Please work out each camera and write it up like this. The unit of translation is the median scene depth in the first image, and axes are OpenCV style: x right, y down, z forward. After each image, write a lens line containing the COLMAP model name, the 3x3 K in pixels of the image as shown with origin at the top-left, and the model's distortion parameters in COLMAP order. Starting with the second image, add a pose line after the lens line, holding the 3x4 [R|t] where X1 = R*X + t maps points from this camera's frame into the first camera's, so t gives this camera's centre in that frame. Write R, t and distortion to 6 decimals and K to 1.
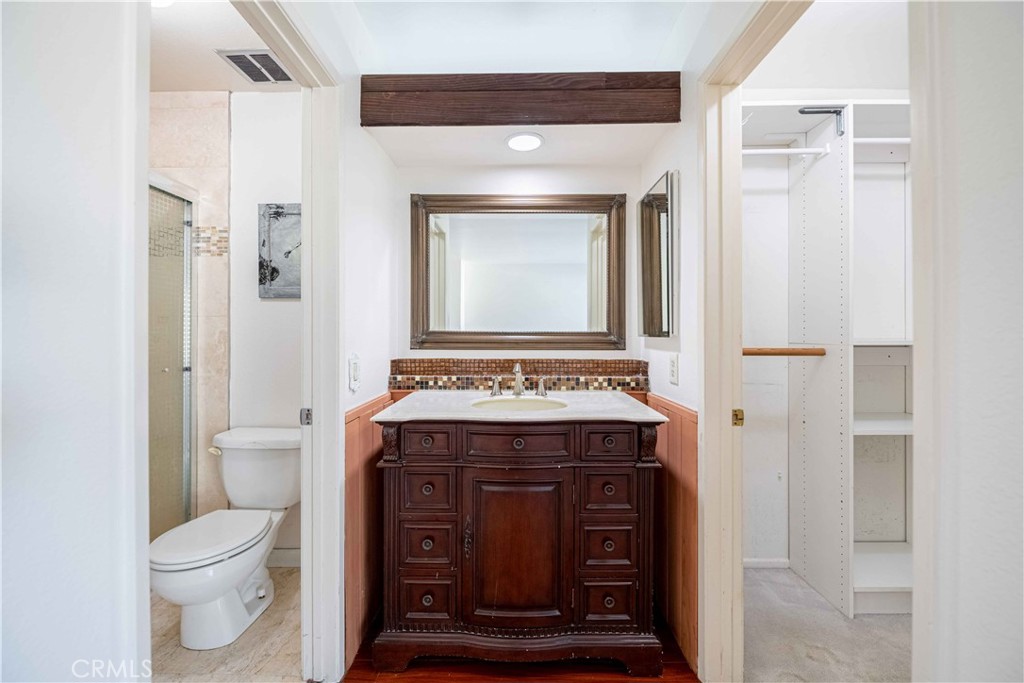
lens RADIAL K [[405.8, 0, 511.6], [0, 405.8, 337.2], [0, 0, 1]] dist [-0.004340, -0.000420]
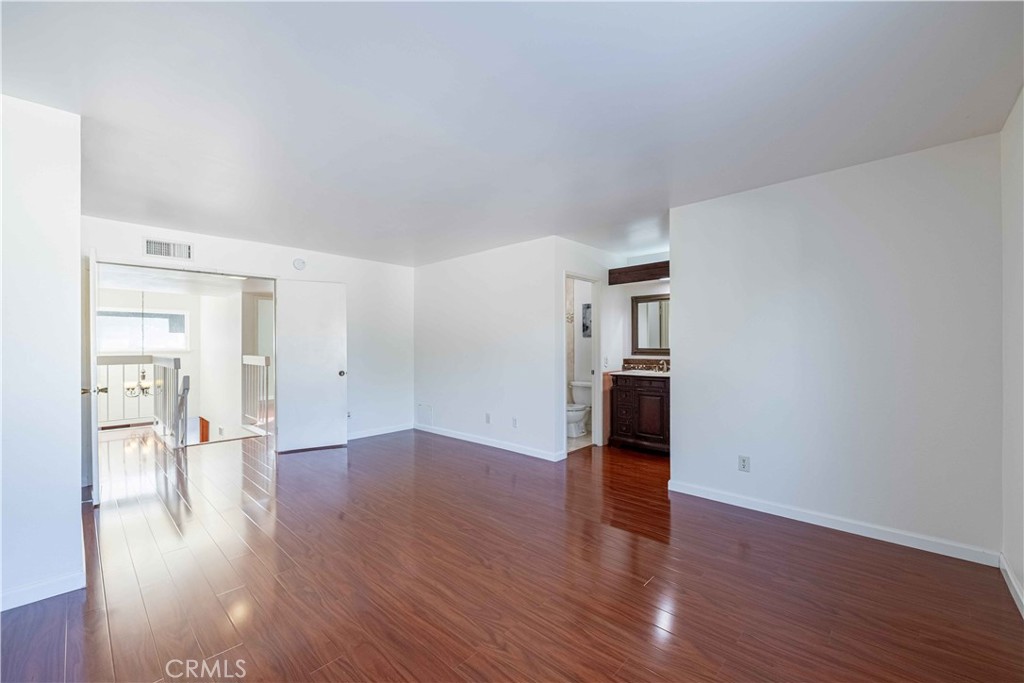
lens RADIAL K [[411.5, 0, 512.0], [0, 411.5, 341.5], [0, 0, 1]] dist [-0.008596, -0.000246]
pose [[0.737454, -0.010436, -0.675317, 0.999563], [-0.000667, 0.999869, -0.016179, -0.015345], [0.675397, 0.012382, 0.737350, -1.523568]]
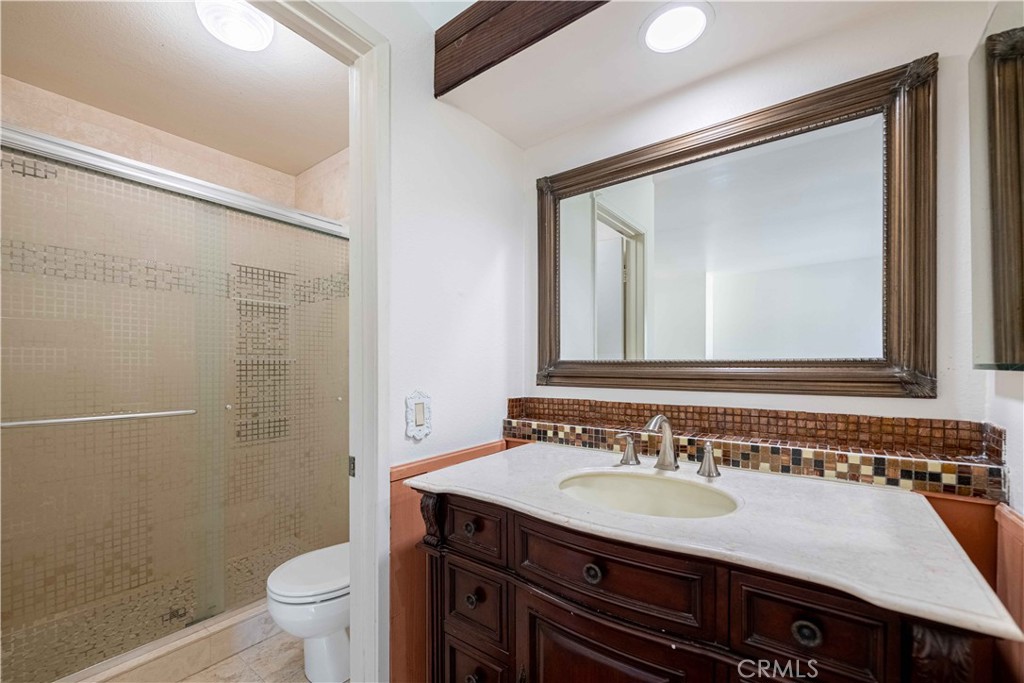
lens RADIAL K [[416.8, 0, 508.8], [0, 416.8, 370.6], [0, 0, 1]] dist [-0.008542, -0.000548]
pose [[0.805626, 0.003564, -0.592414, 0.169558], [0.000421, 0.999978, 0.006588, -0.002773], [0.592425, -0.005556, 0.805607, 0.345643]]
